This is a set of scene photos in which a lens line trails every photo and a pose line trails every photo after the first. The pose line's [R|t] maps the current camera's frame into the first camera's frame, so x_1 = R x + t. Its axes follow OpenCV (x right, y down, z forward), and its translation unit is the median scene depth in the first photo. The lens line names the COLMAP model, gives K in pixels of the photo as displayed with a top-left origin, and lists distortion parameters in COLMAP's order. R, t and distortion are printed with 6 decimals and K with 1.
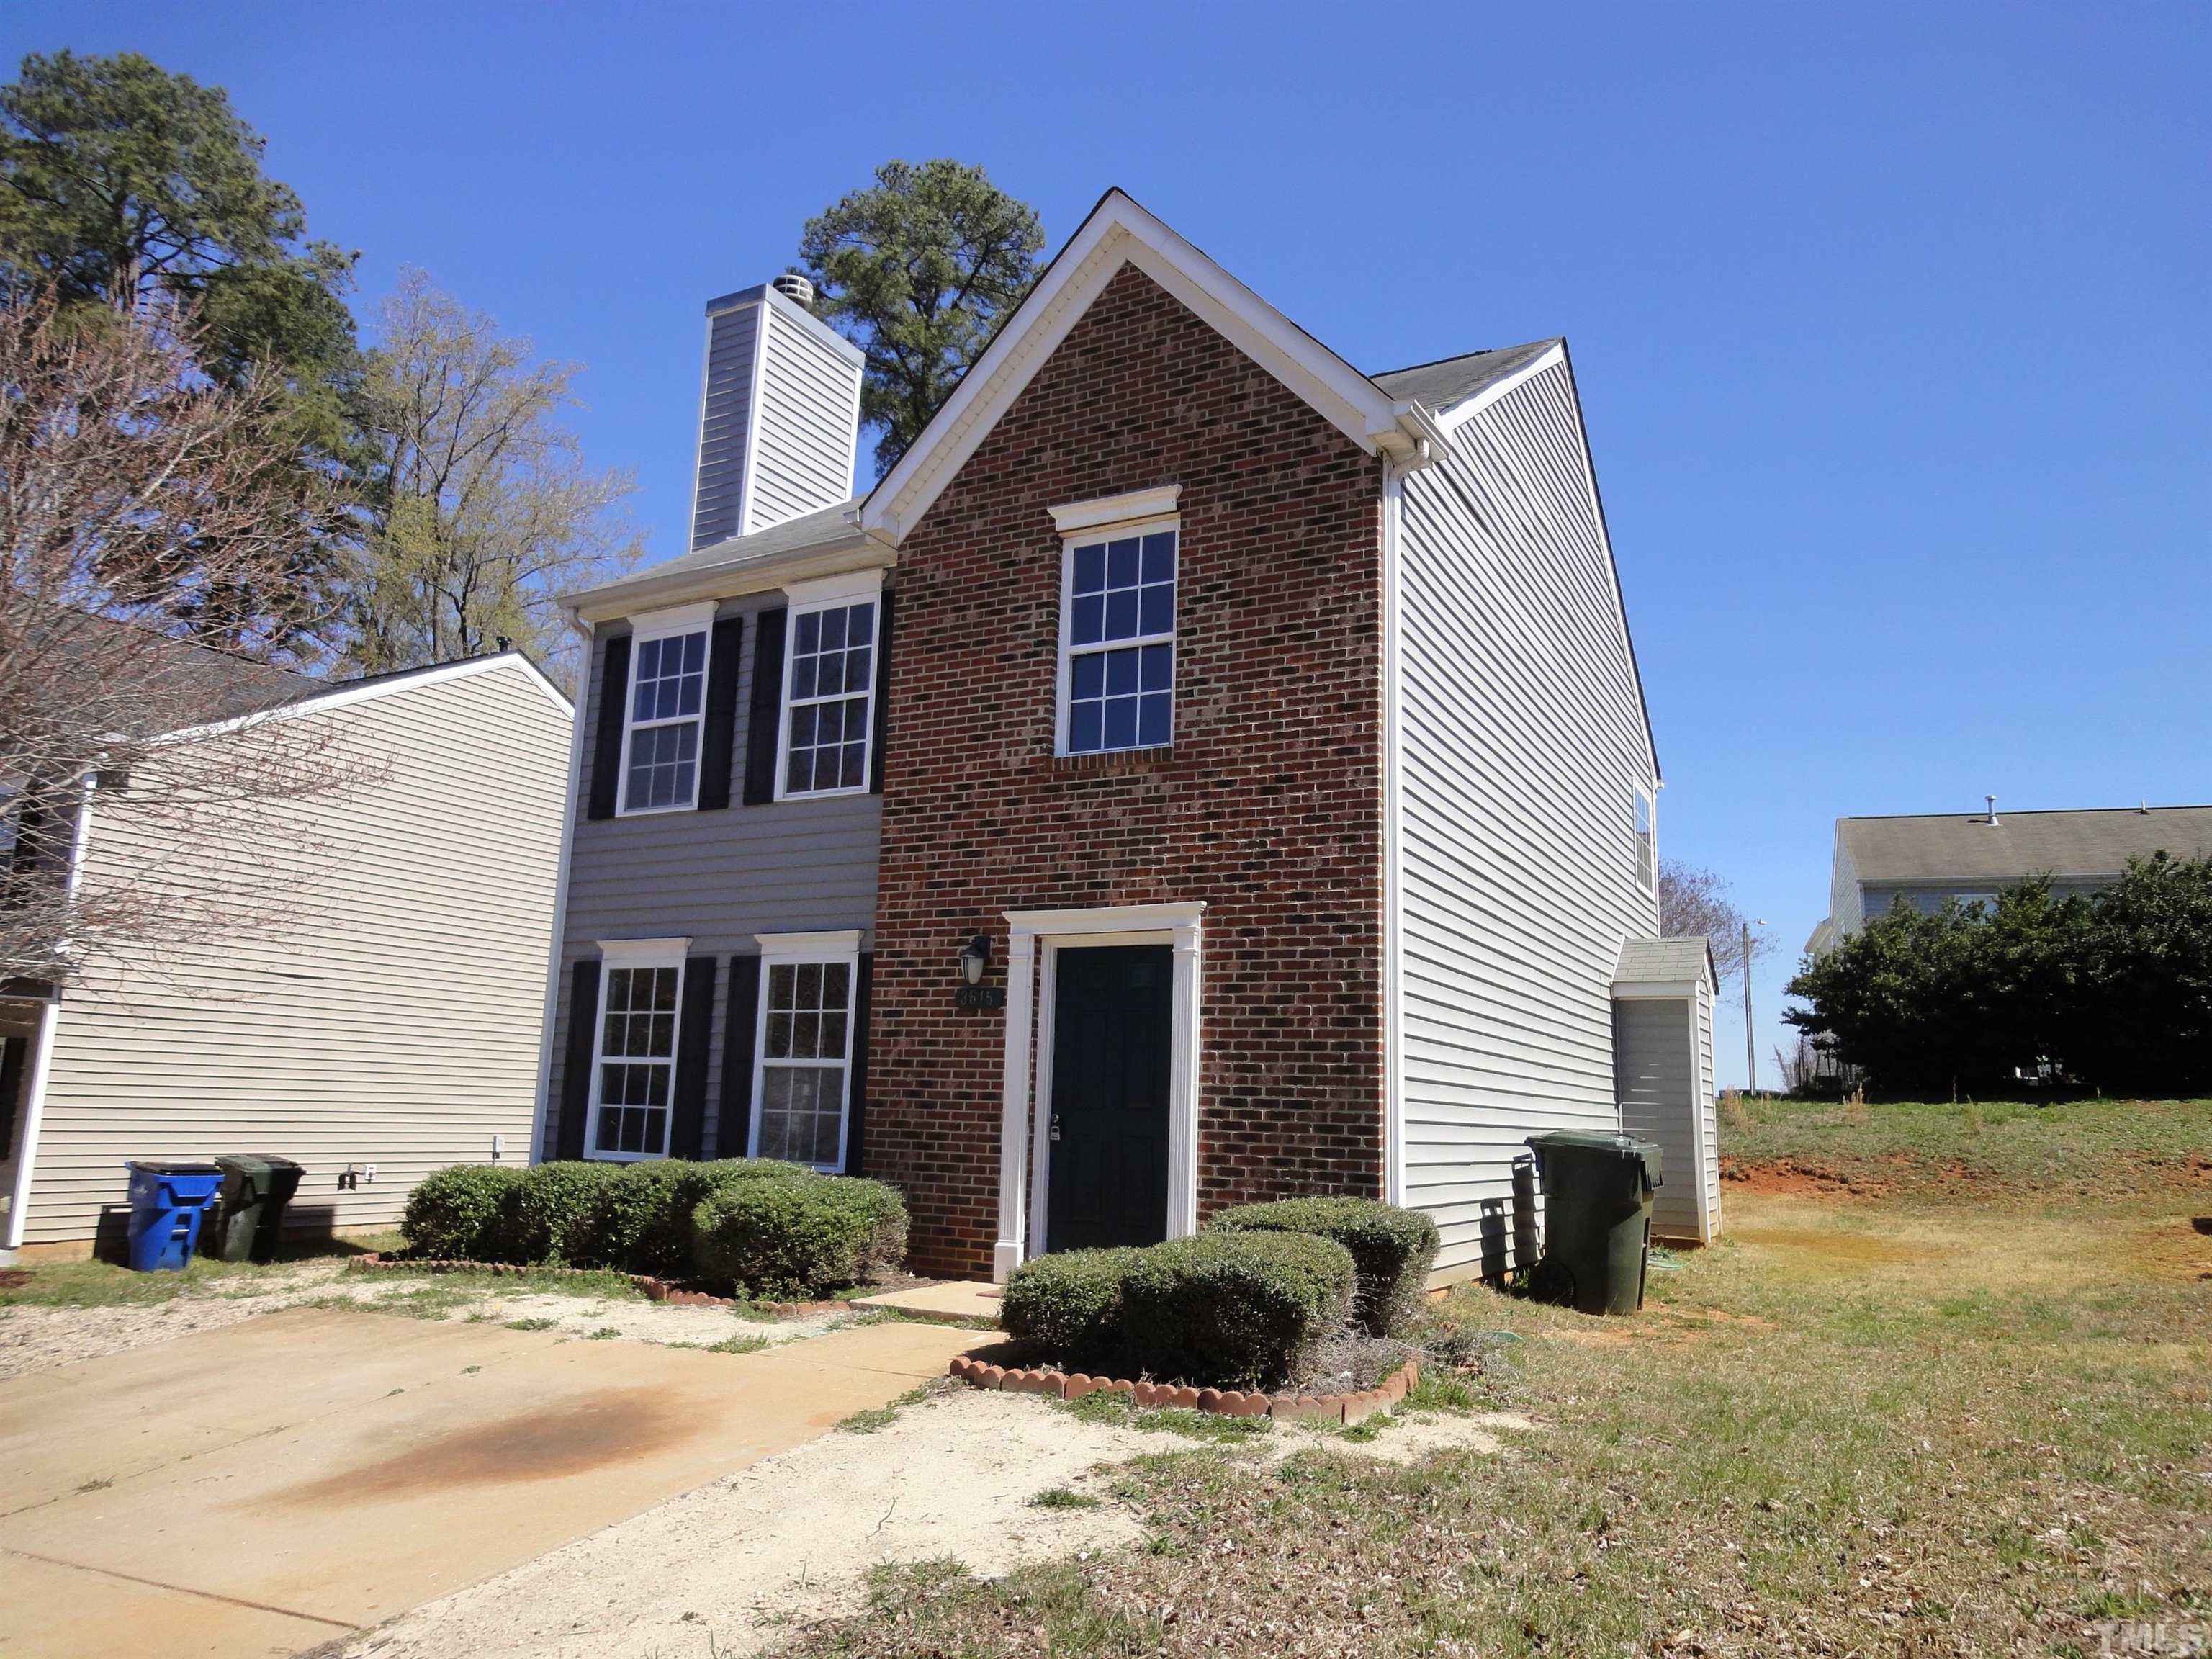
lens RADIAL K [[1472.2, 0, 1110.3], [0, 1472.2, 829.7], [0, 0, 1]] dist [-0.007343, 0.004608]
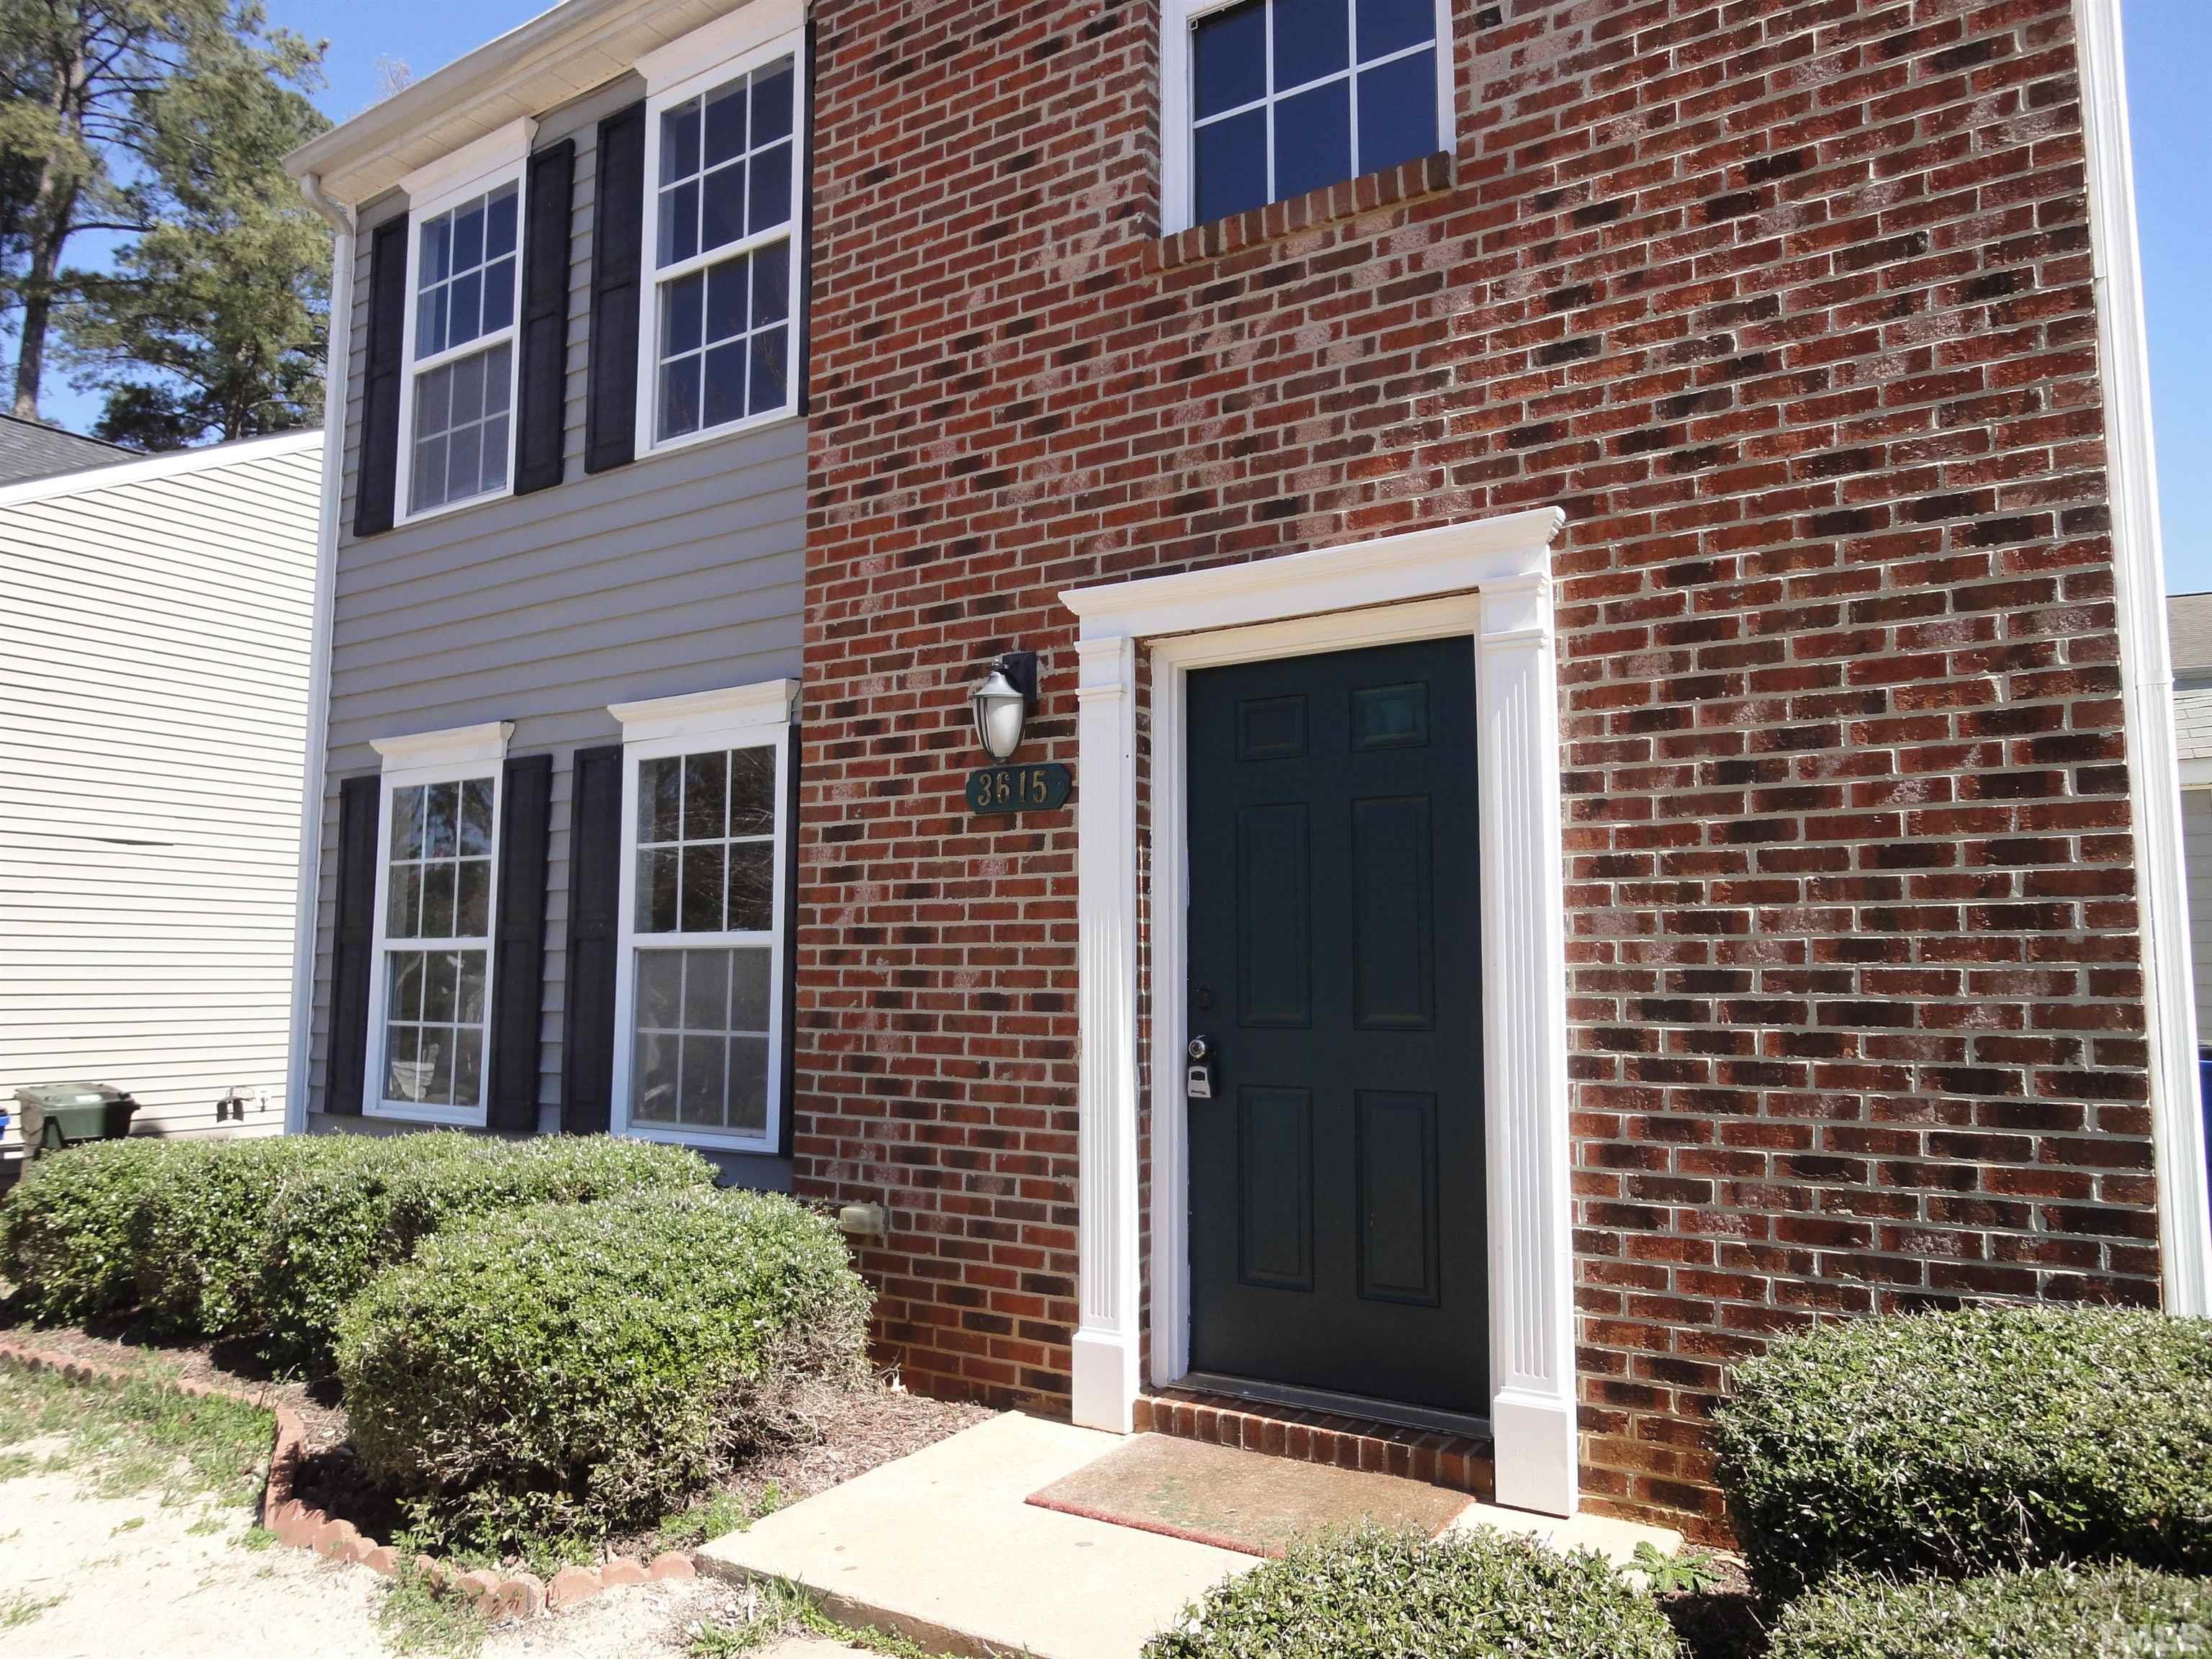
lens RADIAL K [[1472.2, 0, 1100.6], [0, 1472.2, 824.1], [0, 0, 1]] dist [-0.007343, 0.004608]
pose [[0.997196, -0.035419, -0.065918, -0.034067], [0.041014, 0.995489, 0.085558, 0.087948], [0.062590, -0.088022, 0.994150, 0.551258]]
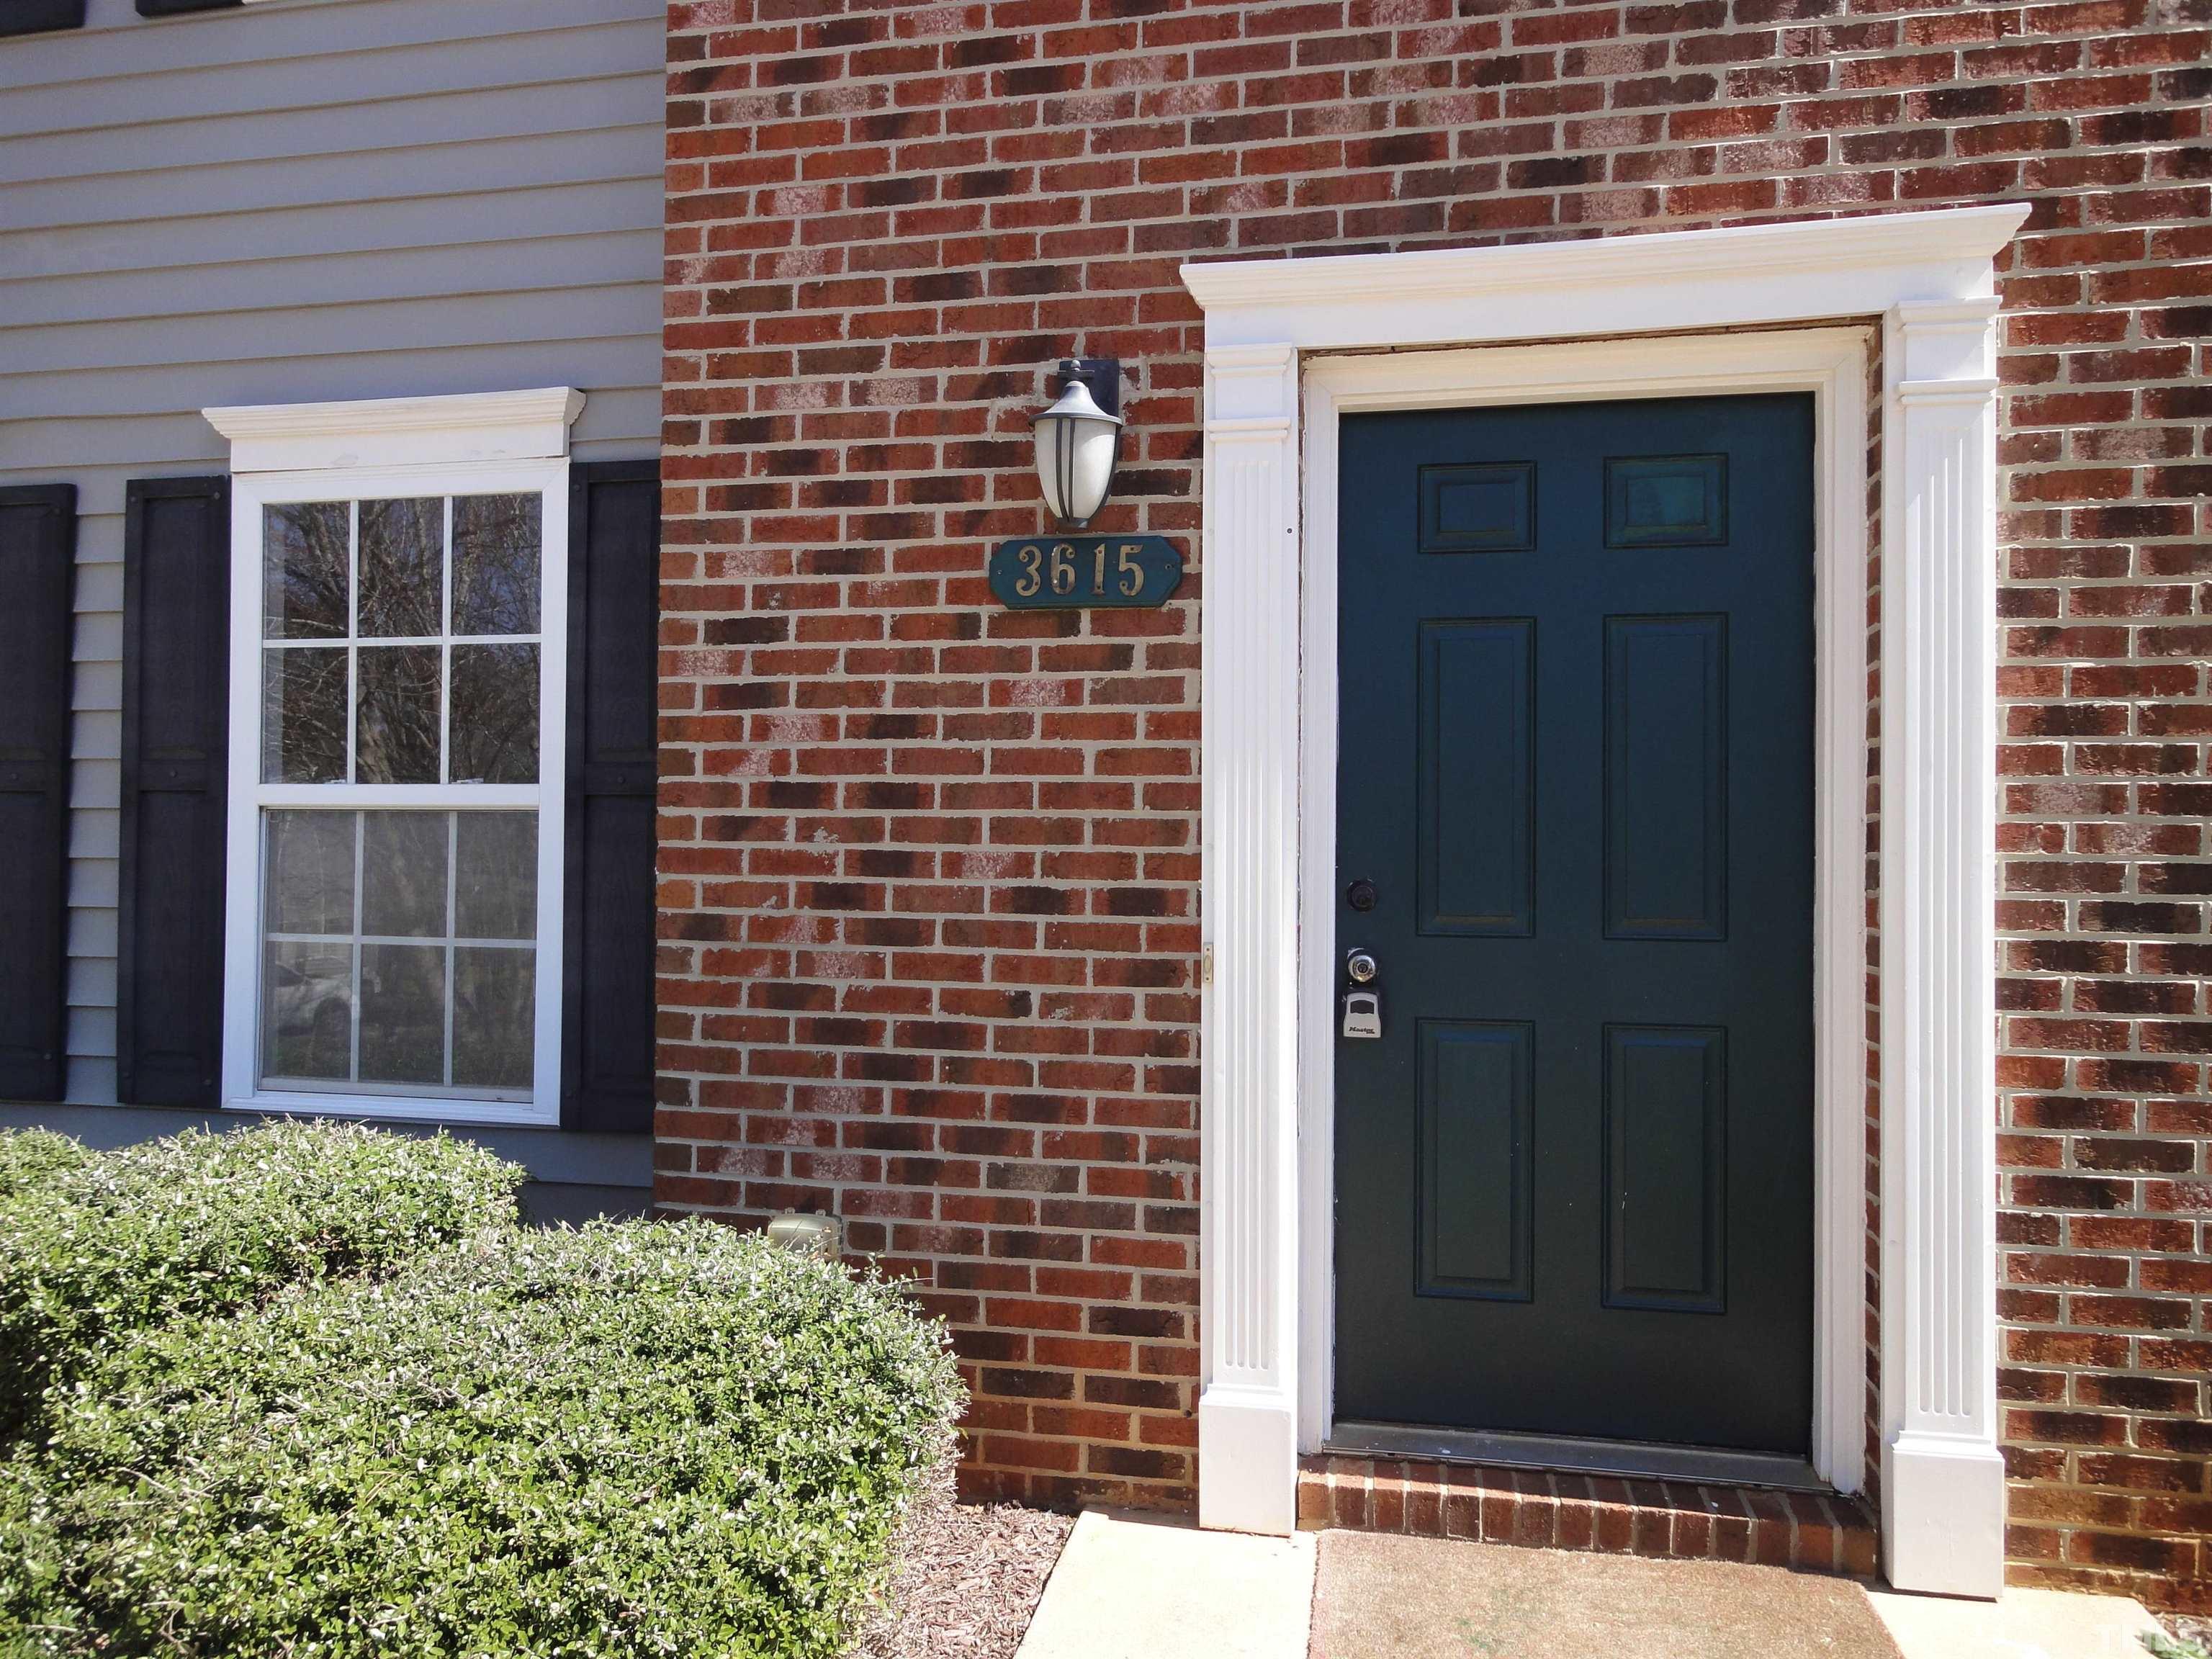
lens RADIAL K [[1472.2, 0, 1097.6], [0, 1472.2, 822.1], [0, 0, 1]] dist [-0.007343, 0.004608]
pose [[0.953756, -0.017670, 0.300063, -0.176178], [-0.036824, 0.983883, 0.174982, 0.112532], [-0.298319, -0.177940, 0.937733, 0.718459]]
